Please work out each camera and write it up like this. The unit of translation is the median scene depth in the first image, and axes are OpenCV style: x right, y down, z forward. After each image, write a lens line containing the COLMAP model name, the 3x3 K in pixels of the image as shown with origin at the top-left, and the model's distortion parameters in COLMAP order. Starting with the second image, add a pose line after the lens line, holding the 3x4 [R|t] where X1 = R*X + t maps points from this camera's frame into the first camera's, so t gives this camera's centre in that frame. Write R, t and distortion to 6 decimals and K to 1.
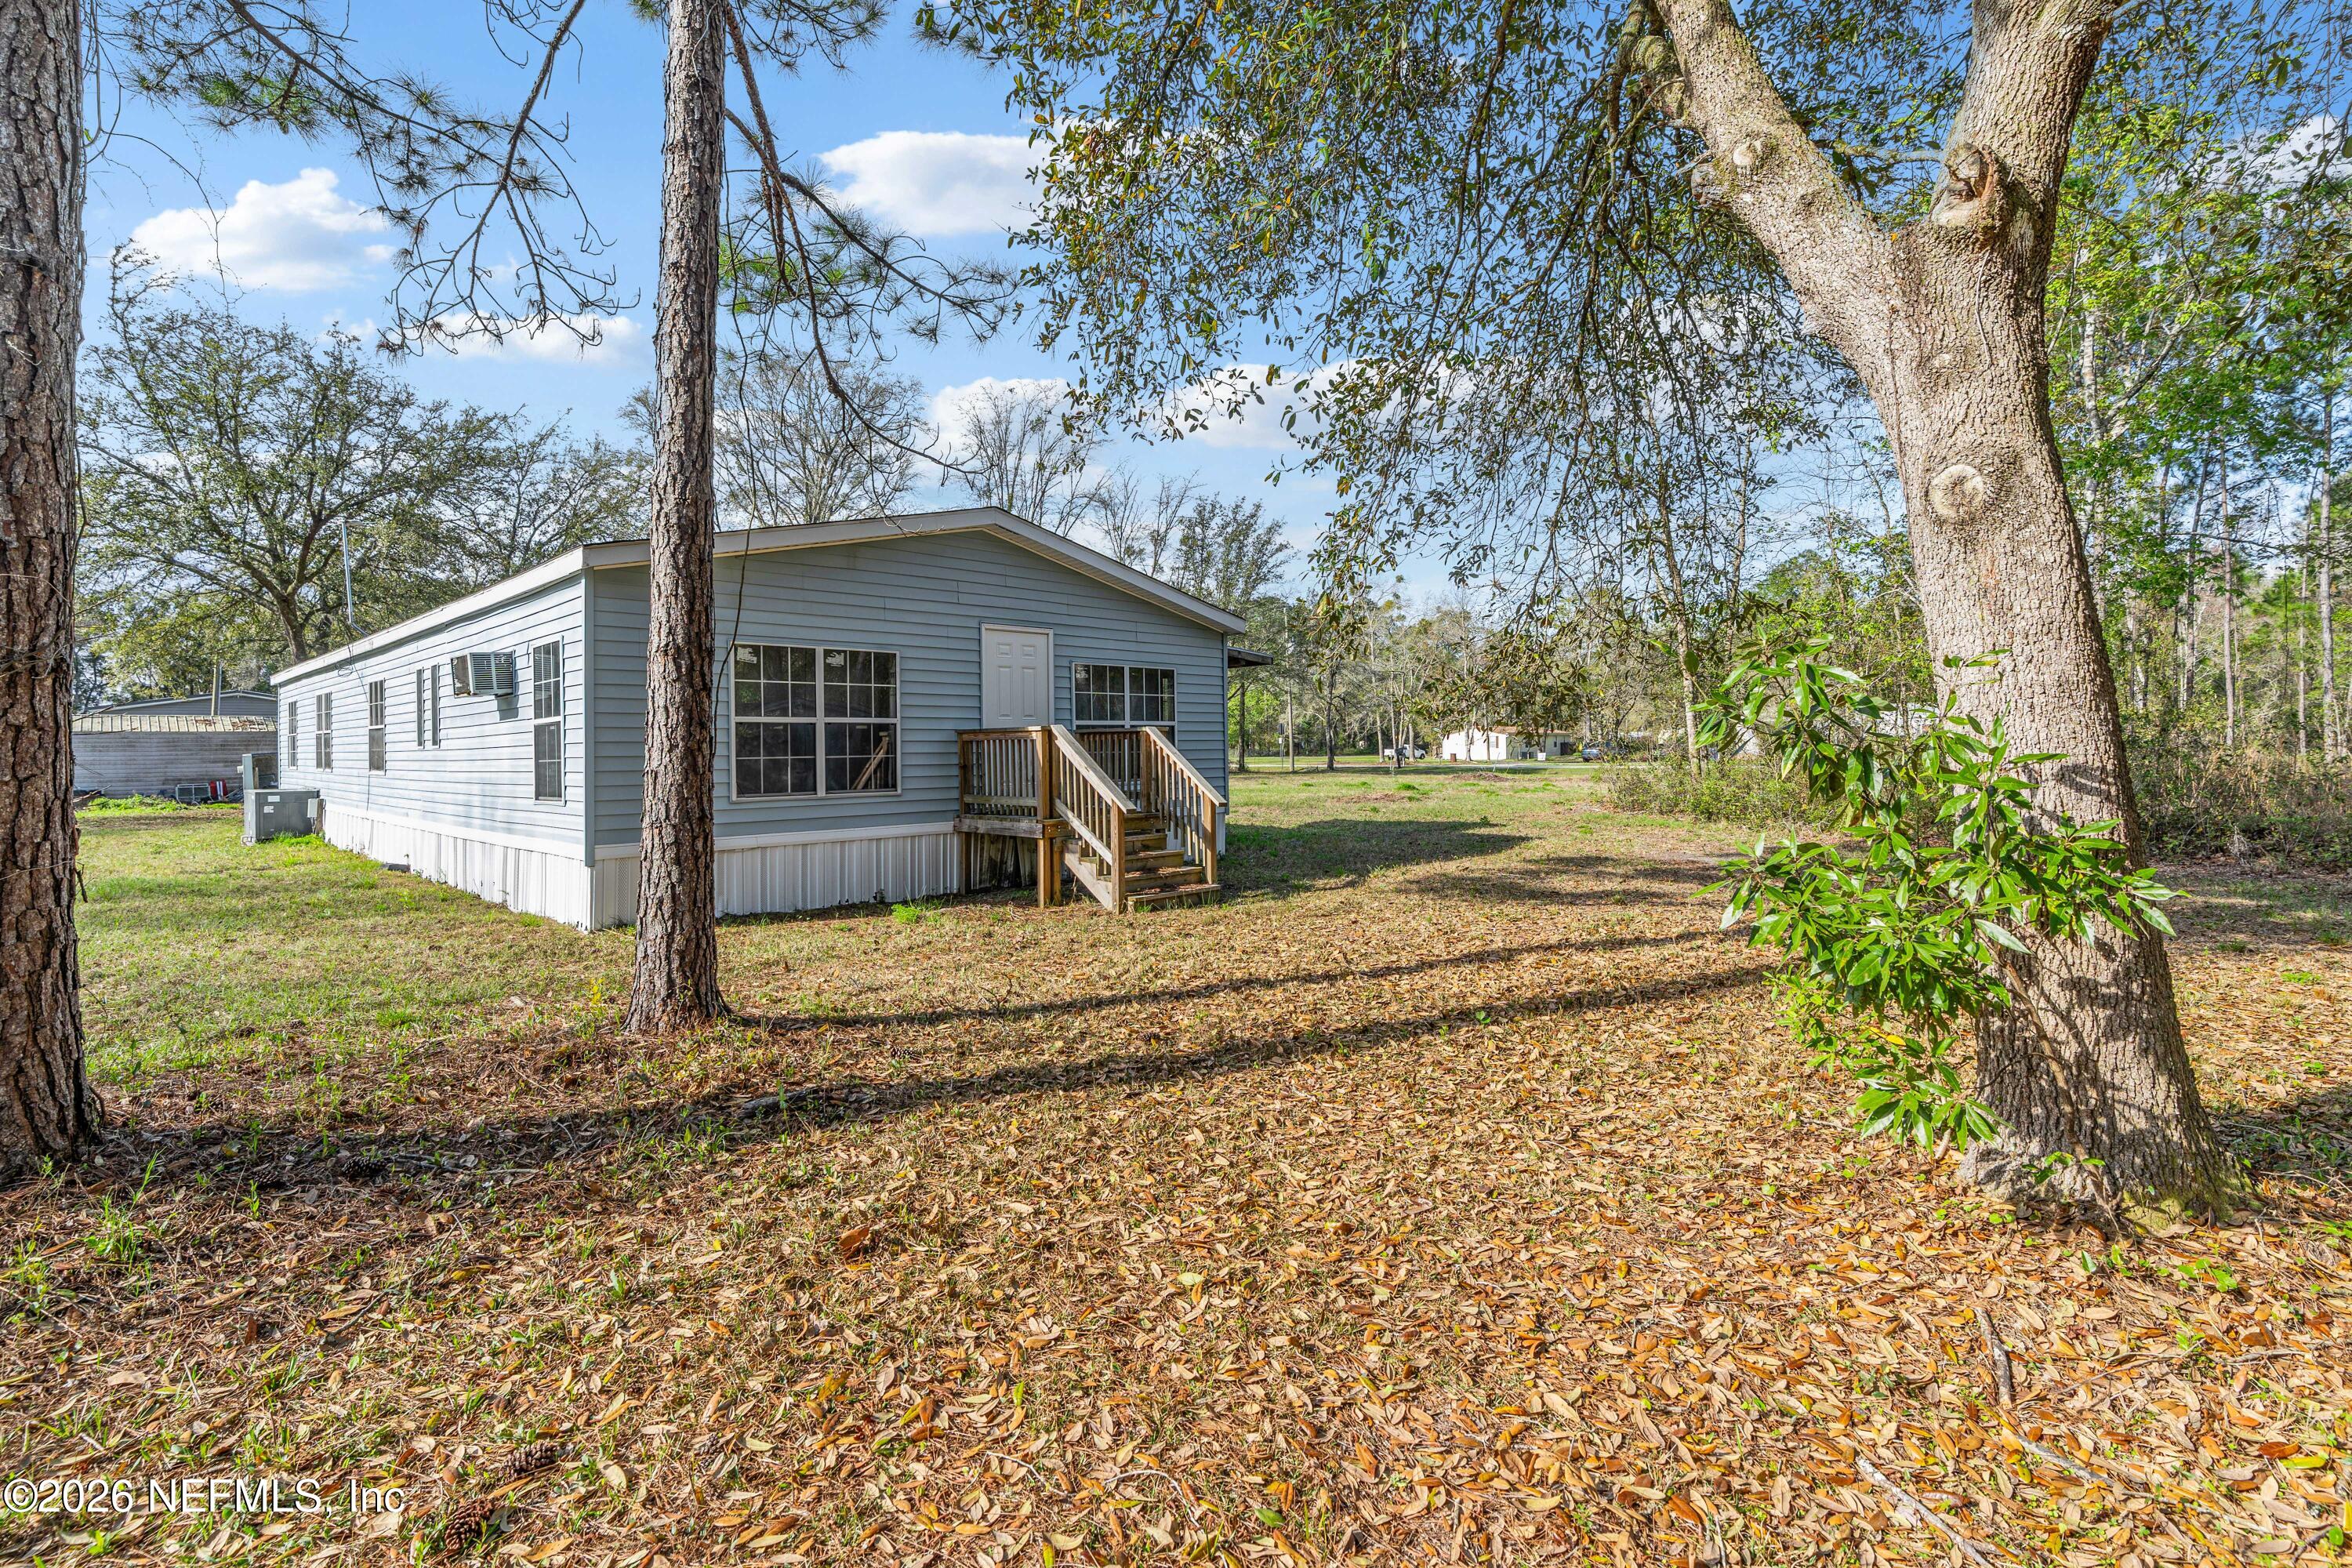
lens RADIAL K [[1080.4, 0, 1170.8], [0, 1080.4, 748.8], [0, 0, 1]] dist [-0.003135, 0.000392]
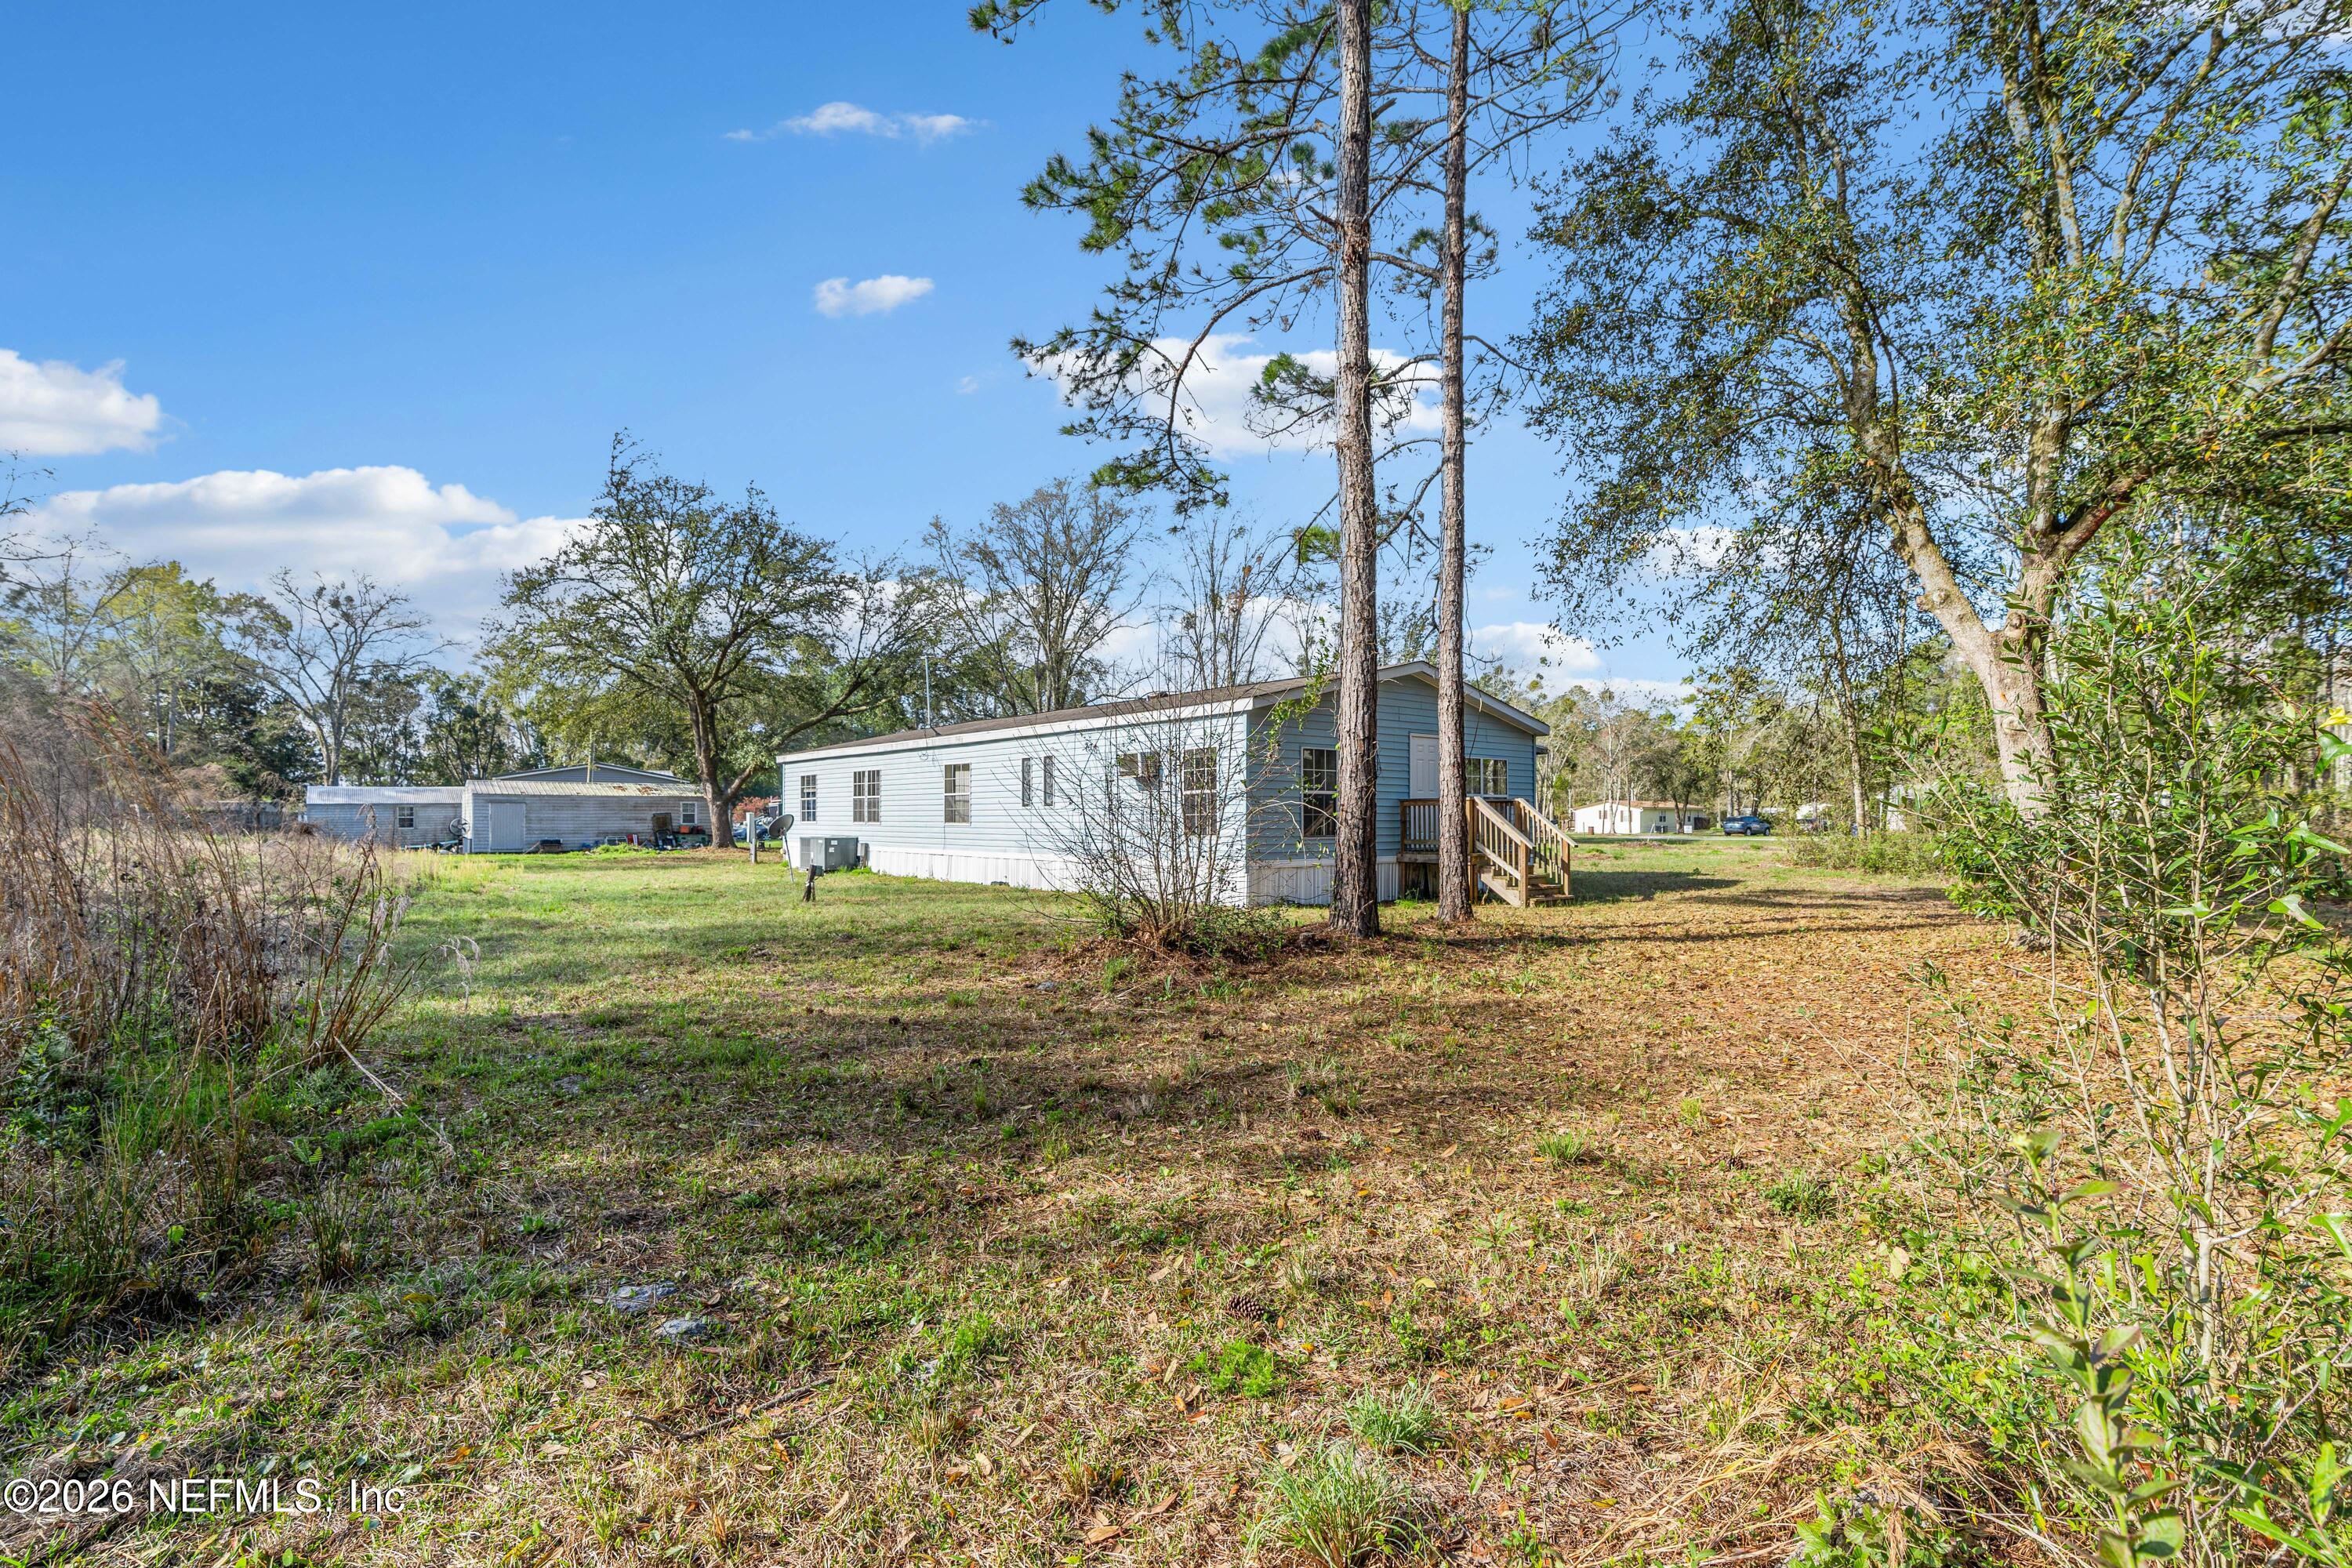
lens RADIAL K [[1075.1, 0, 1174.7], [0, 1075.1, 769.3], [0, 0, 1]] dist [-0.003998, 0.000371]
pose [[0.995880, 0.008192, -0.090306, -0.393455], [-0.012384, 0.998867, -0.045955, 0.017871], [0.089827, 0.046884, 0.994853, -0.640459]]
